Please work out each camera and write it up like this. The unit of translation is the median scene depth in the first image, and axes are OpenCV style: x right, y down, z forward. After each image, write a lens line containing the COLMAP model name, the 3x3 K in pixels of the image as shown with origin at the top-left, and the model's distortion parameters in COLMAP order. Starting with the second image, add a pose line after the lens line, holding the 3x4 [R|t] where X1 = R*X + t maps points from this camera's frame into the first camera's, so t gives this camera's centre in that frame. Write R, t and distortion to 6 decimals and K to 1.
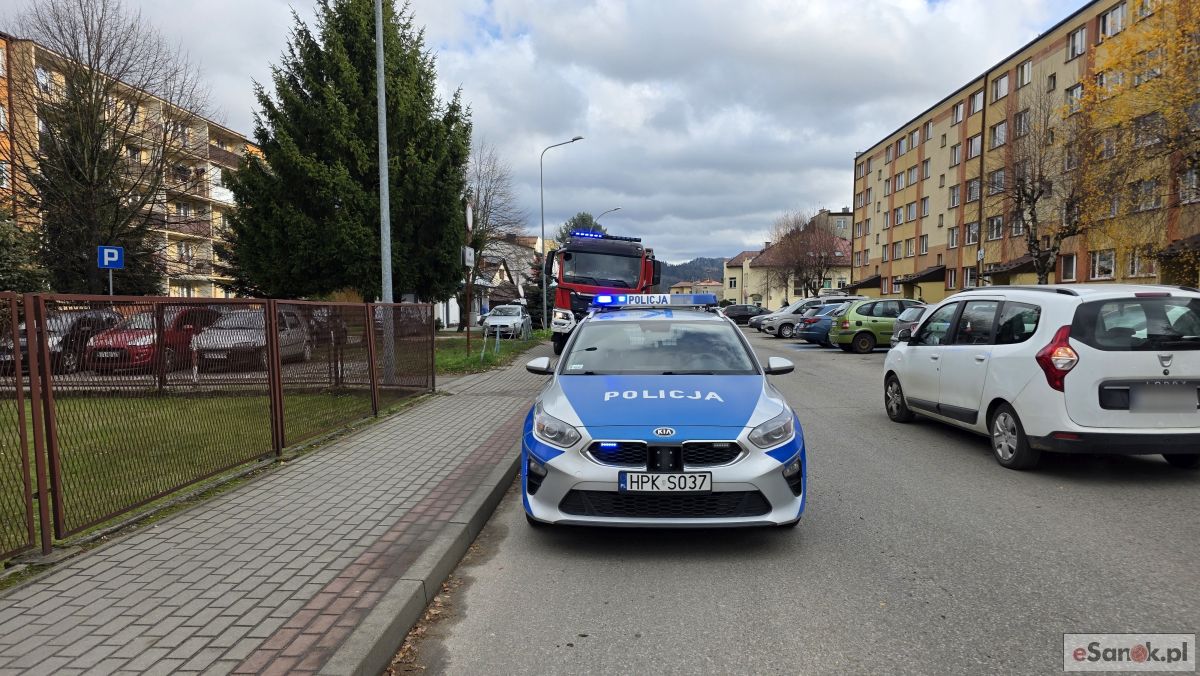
lens RADIAL K [[813.5, 0, 599.7], [0, 813.5, 333.1], [0, 0, 1]] dist [-0.001052, -0.000173]
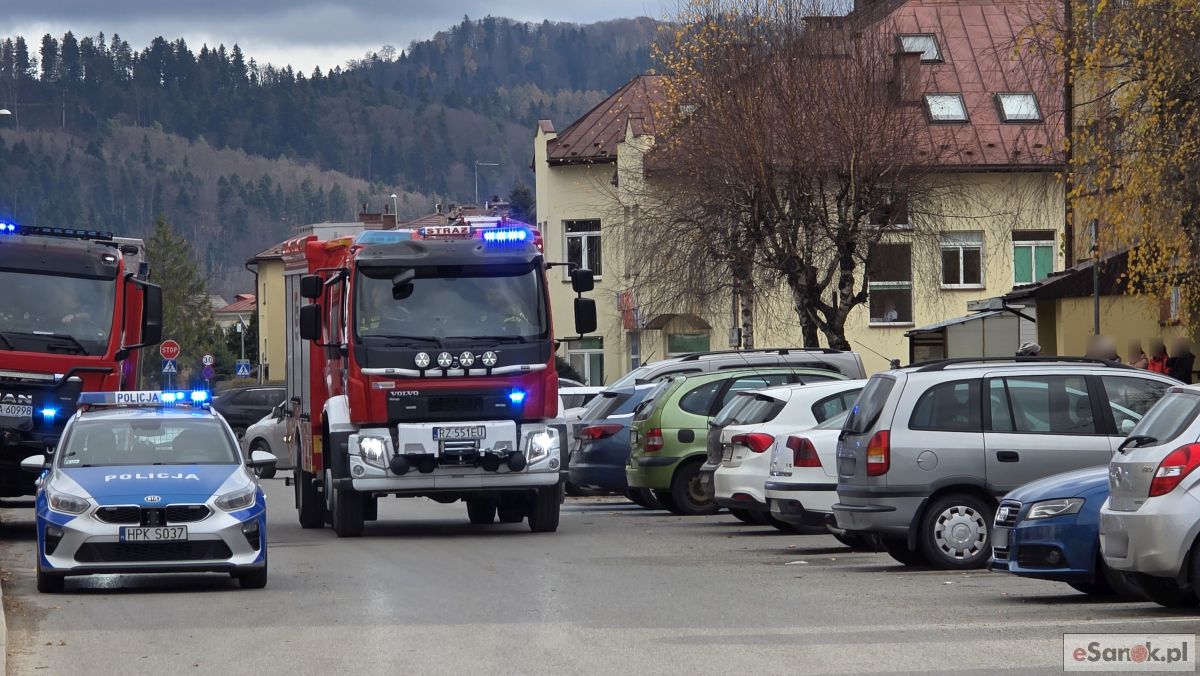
lens RADIAL K [[5970.4, 0, 599.8], [0, 5970.4, 338.0], [0, 0, 1]] dist [-0.045564, 0.000000]
pose [[0.990017, -0.010248, 0.140574, -0.556502], [0.015754, 0.999149, -0.038107, 0.235970], [-0.140064, 0.039941, 0.989337, -8.617913]]
